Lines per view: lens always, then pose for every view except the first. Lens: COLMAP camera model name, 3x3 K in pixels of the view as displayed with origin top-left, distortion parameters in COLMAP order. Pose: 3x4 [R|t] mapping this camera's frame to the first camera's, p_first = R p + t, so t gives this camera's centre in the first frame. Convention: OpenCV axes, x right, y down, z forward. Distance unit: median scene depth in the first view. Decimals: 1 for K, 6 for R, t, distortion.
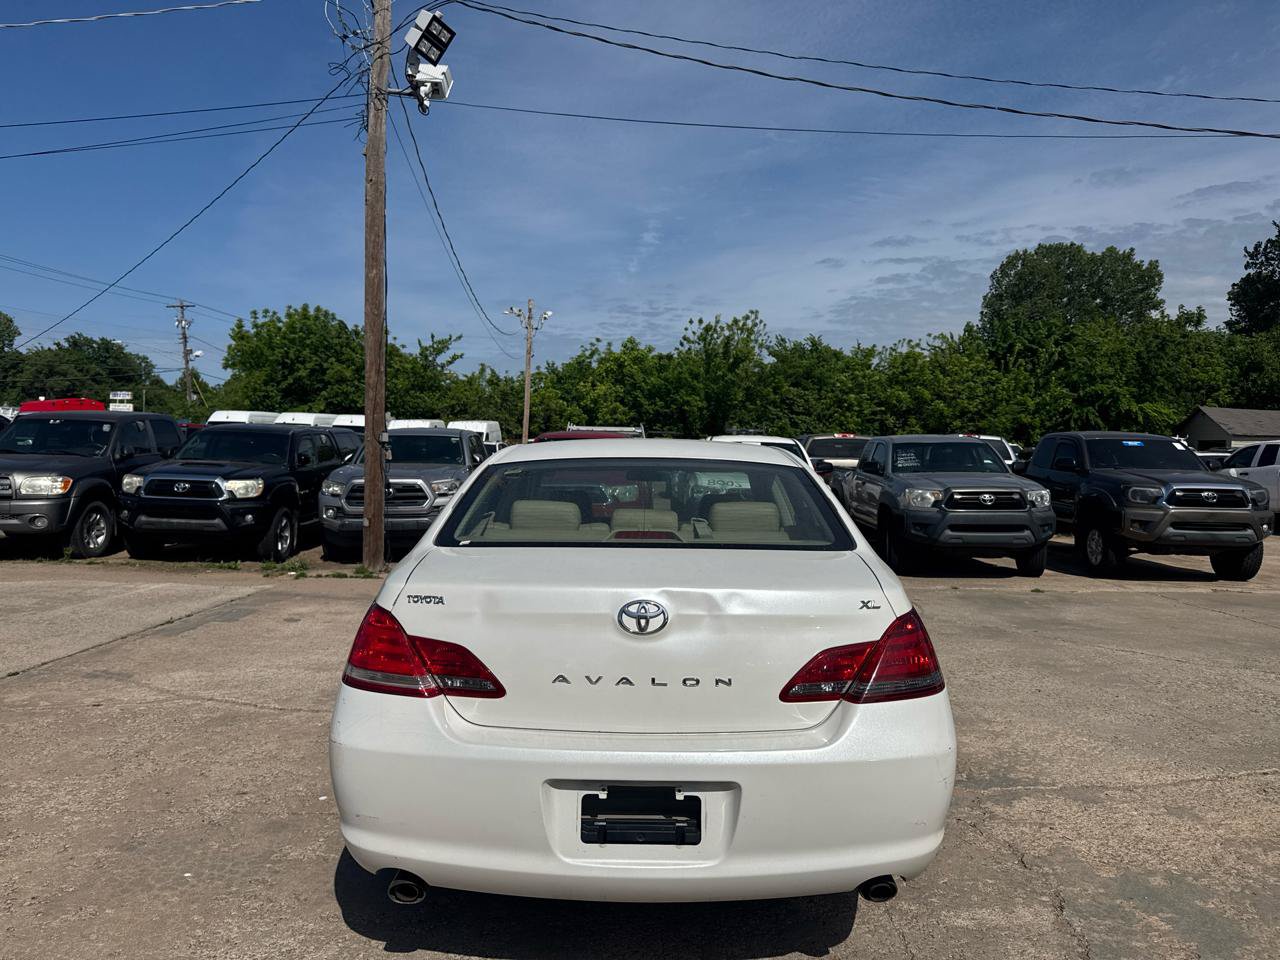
lens RADIAL K [[1183.3, 0, 640.0], [0, 1183.3, 480.0], [0, 0, 1]] dist [0.066717, -0.008768]
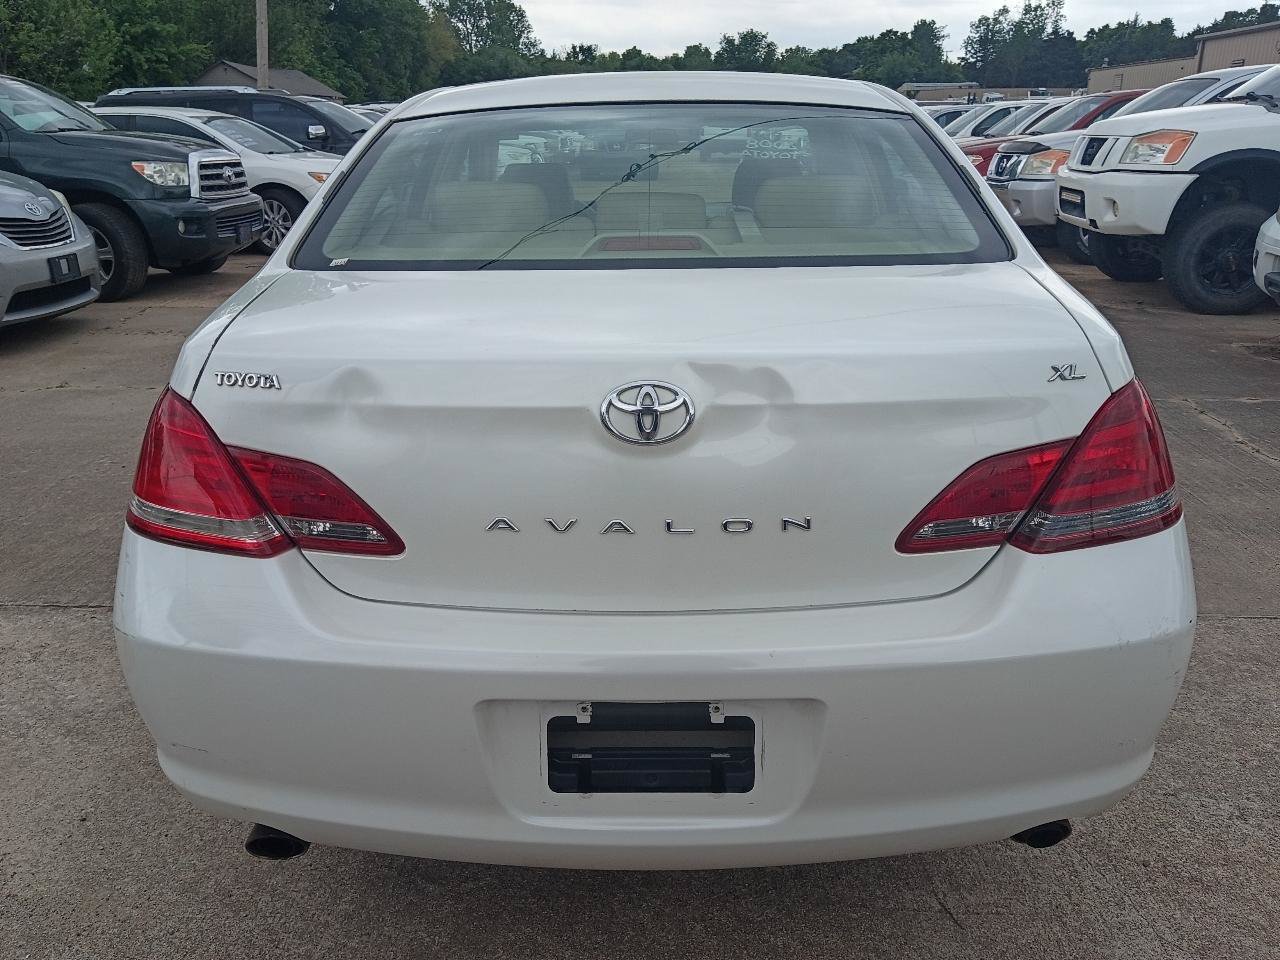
lens RADIAL K [[1183.3, 0, 640.0], [0, 1183.3, 480.0], [0, 0, 1]] dist [0.066717, -0.008768]
pose [[0.999779, -0.018607, -0.009757, 0.003702], [0.020577, 0.960981, 0.275846, -0.002624], [0.004244, -0.275986, 0.961152, 0.474059]]
